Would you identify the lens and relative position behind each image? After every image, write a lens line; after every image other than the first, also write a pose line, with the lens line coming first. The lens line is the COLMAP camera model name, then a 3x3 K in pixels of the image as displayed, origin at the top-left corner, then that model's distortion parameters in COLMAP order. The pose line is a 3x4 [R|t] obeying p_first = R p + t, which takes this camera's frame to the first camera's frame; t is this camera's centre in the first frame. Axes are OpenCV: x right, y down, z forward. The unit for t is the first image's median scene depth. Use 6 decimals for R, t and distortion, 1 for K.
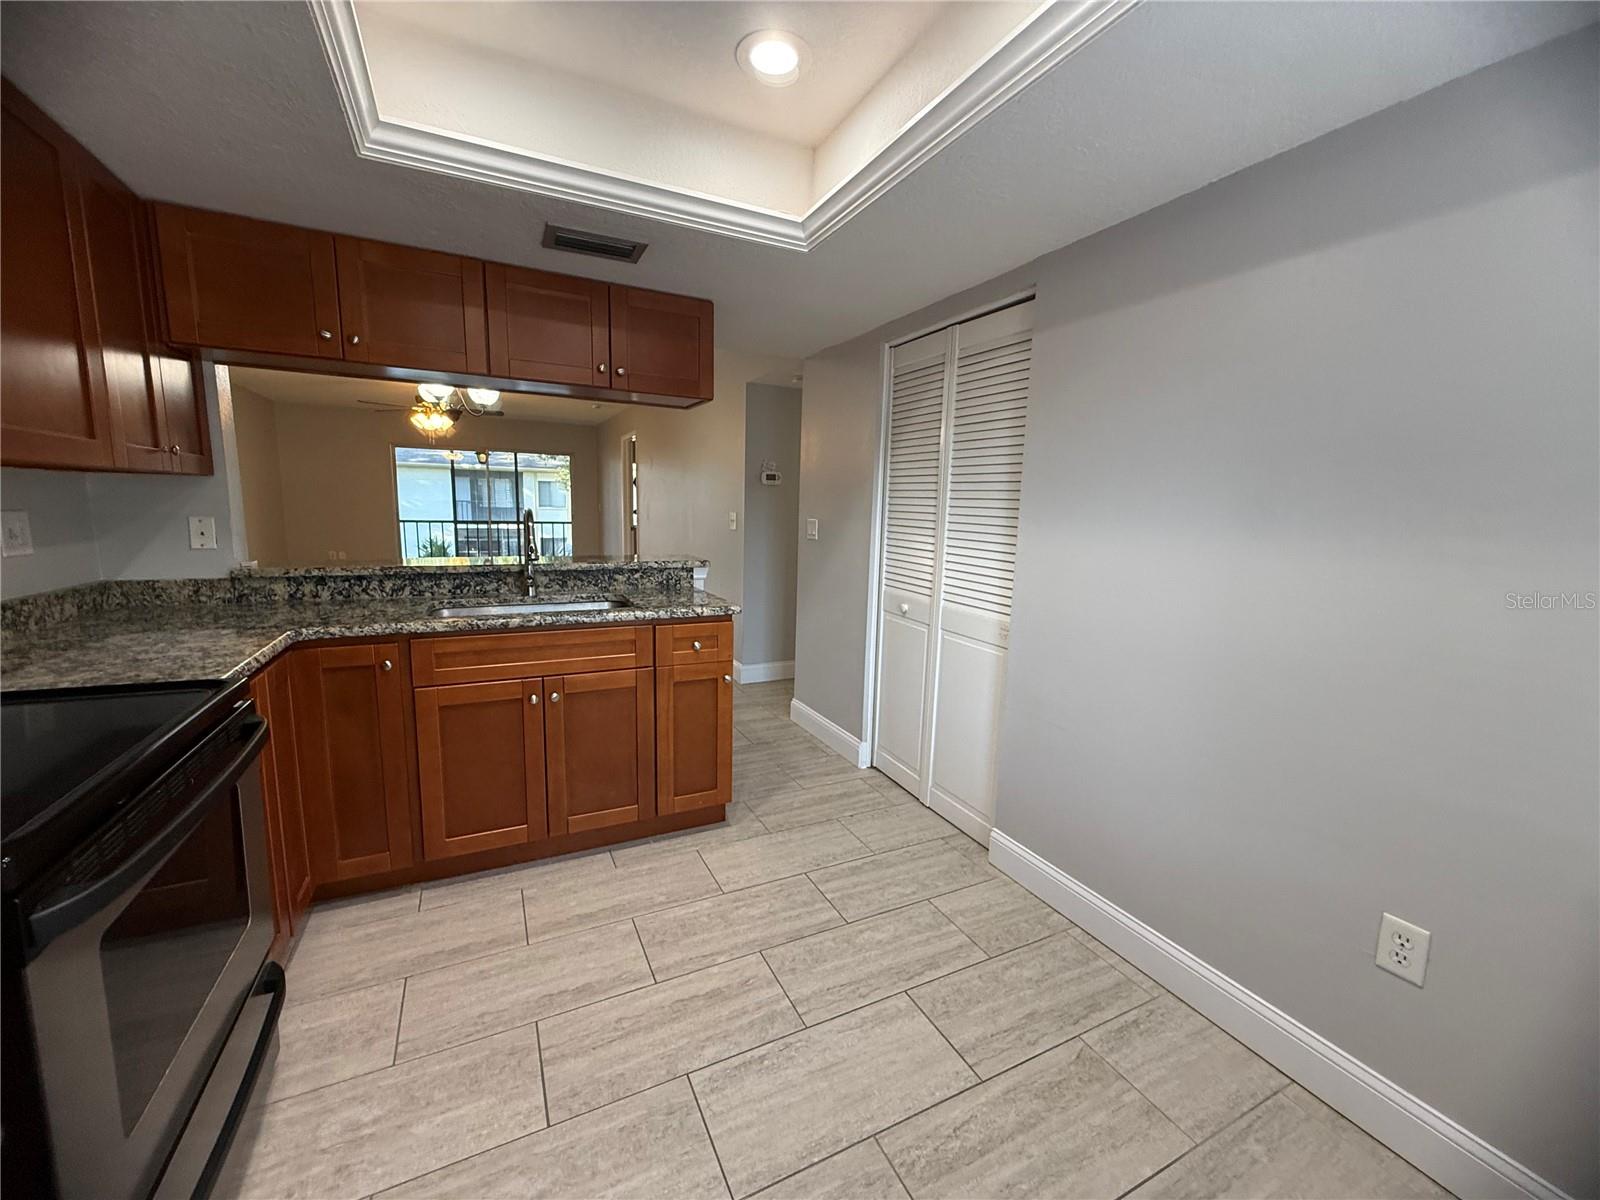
lens RADIAL K [[642.2, 0, 791.8], [0, 642.2, 607.7], [0, 0, 1]] dist [-0.002383, 0.000002]
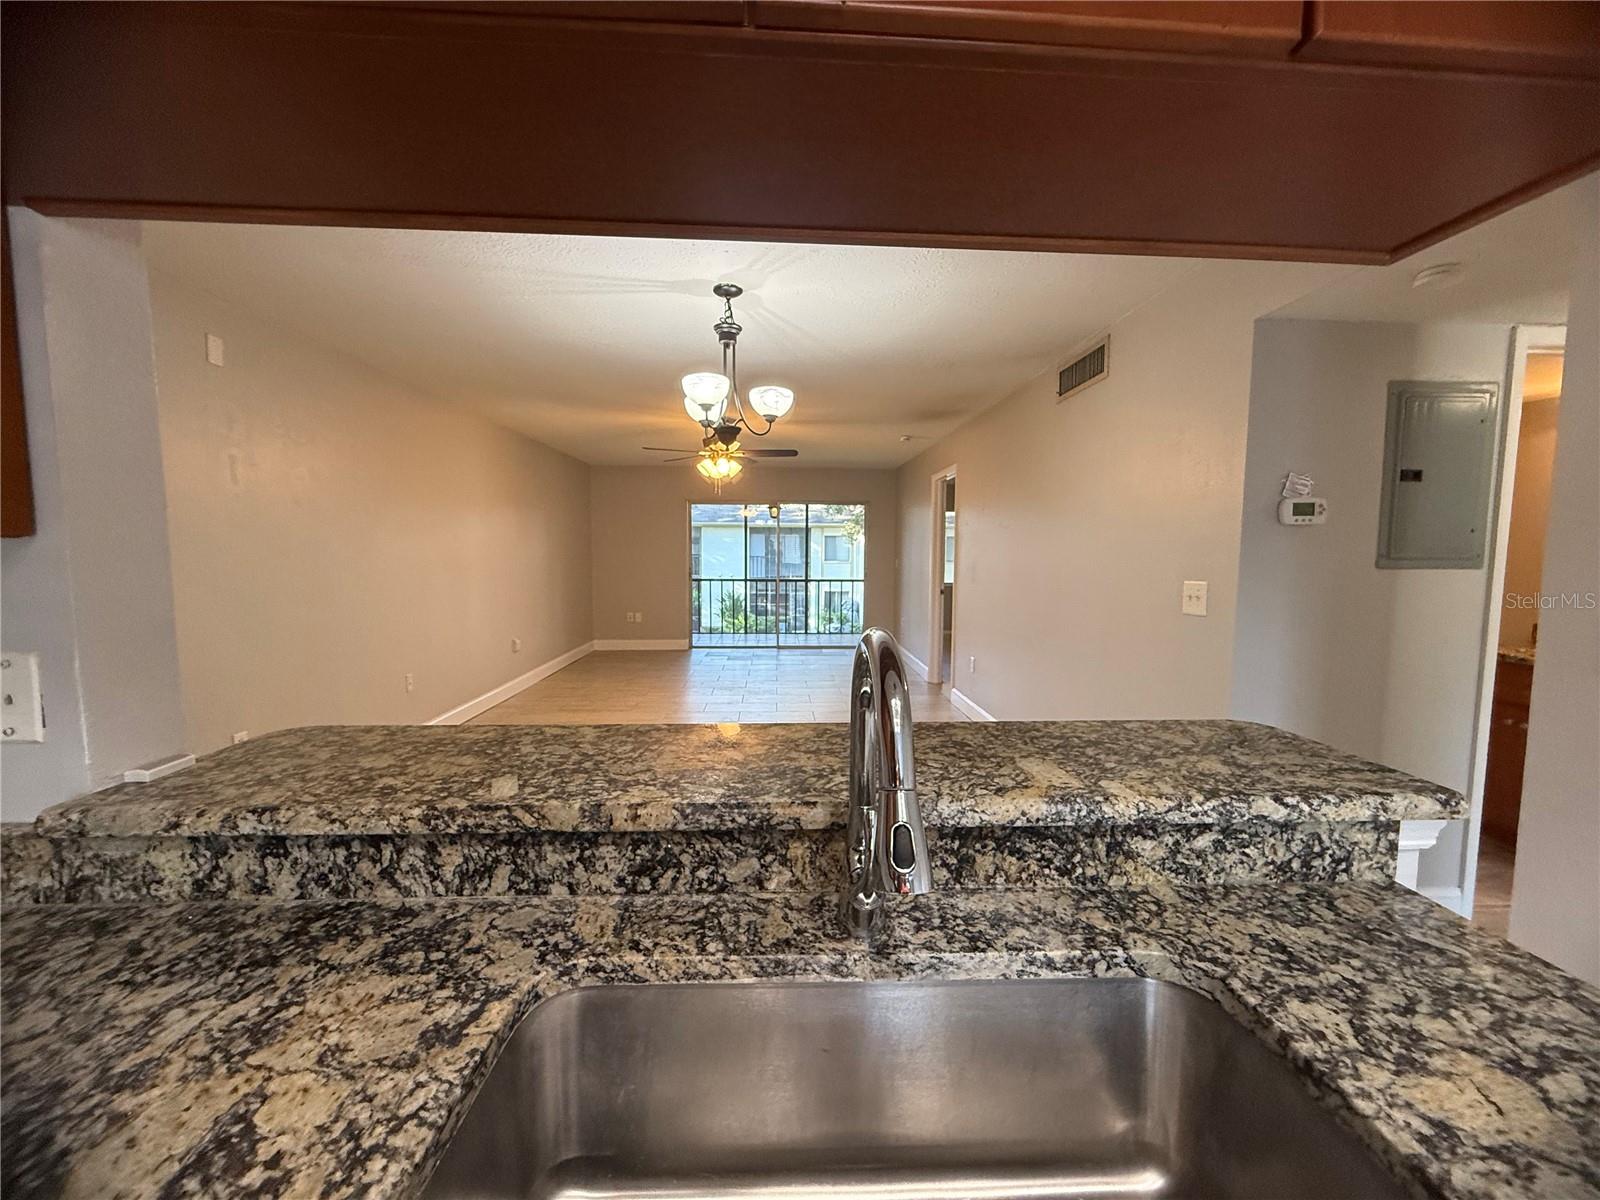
lens RADIAL K [[642.2, 0, 797.5], [0, 642.2, 603.9], [0, 0, 1]] dist [-0.002383, 0.000002]
pose [[0.916936, 0.012327, -0.398844, -0.284177], [-0.045579, 0.996216, -0.073995, -0.121979], [0.396423, 0.086028, 0.914029, 0.633195]]
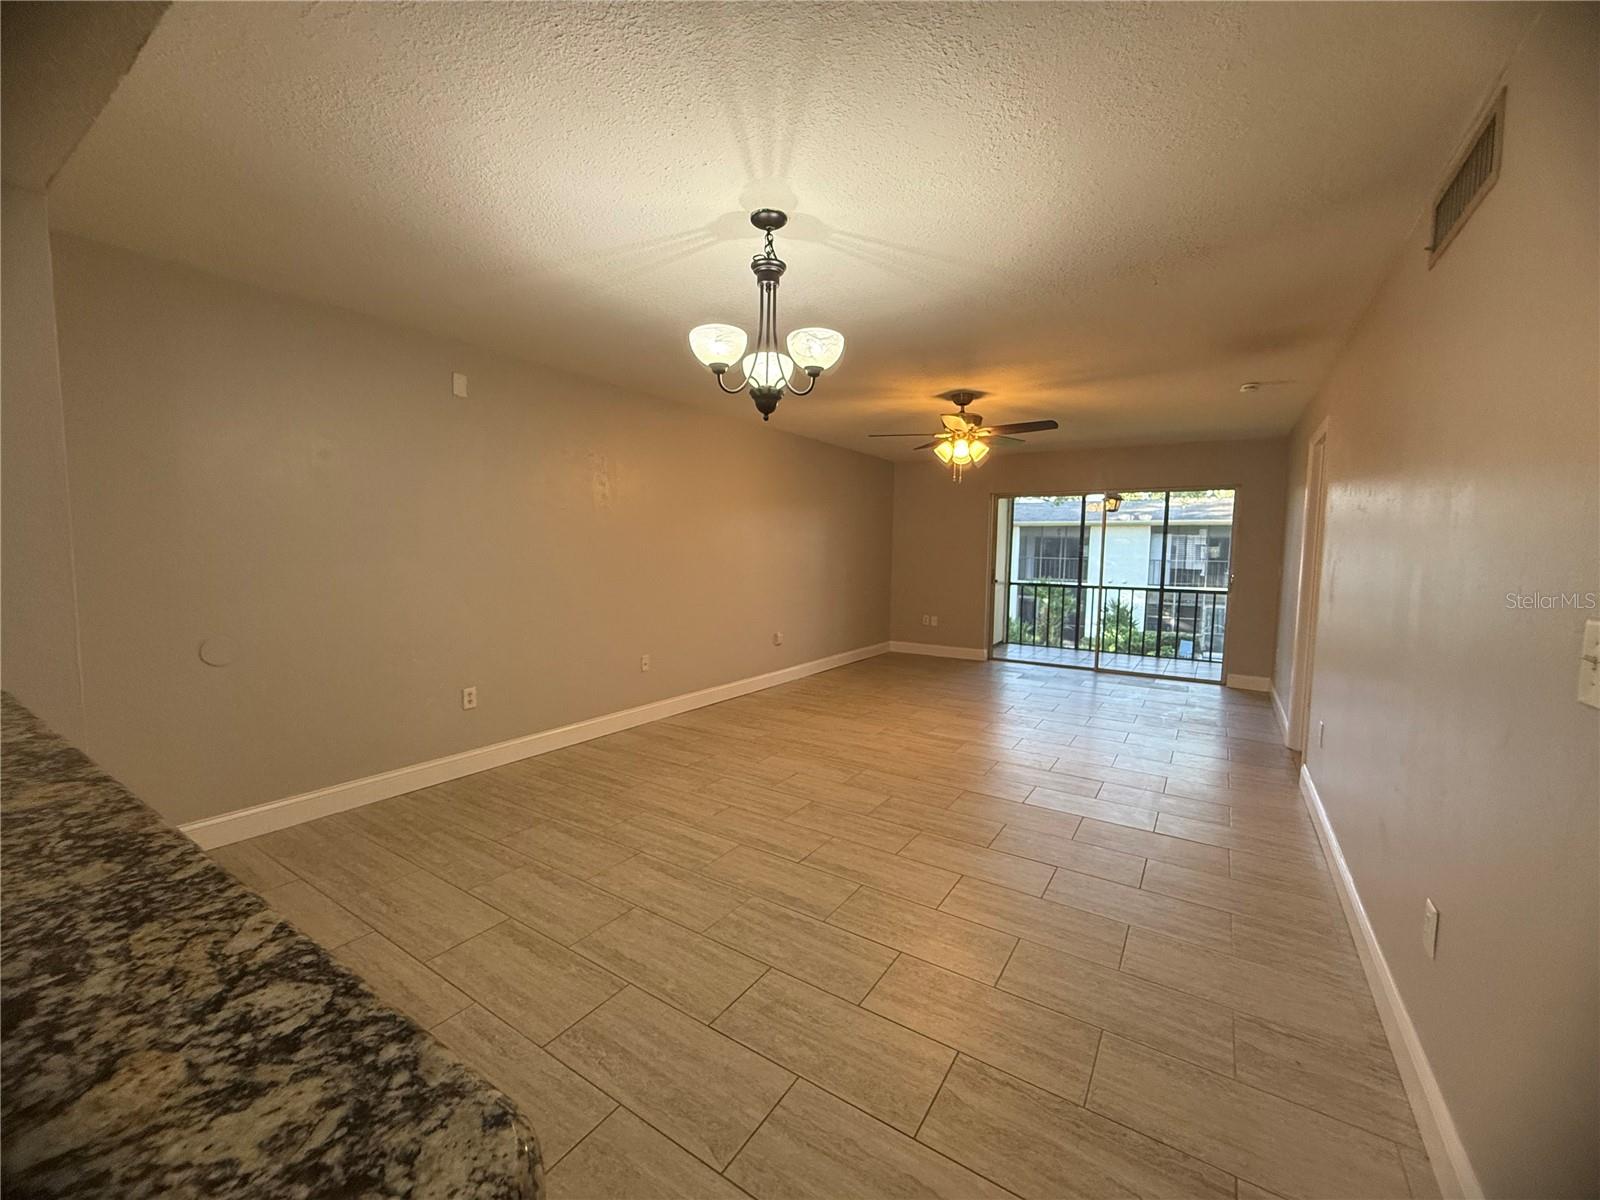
lens RADIAL K [[642.2, 0, 799.0], [0, 642.2, 592.7], [0, 0, 1]] dist [-0.002383, 0.000002]
pose [[0.515584, 0.039471, -0.855929, -0.073580], [-0.136633, 0.989943, -0.036652, -0.183884], [0.845875, 0.135845, 0.515792, 1.109347]]
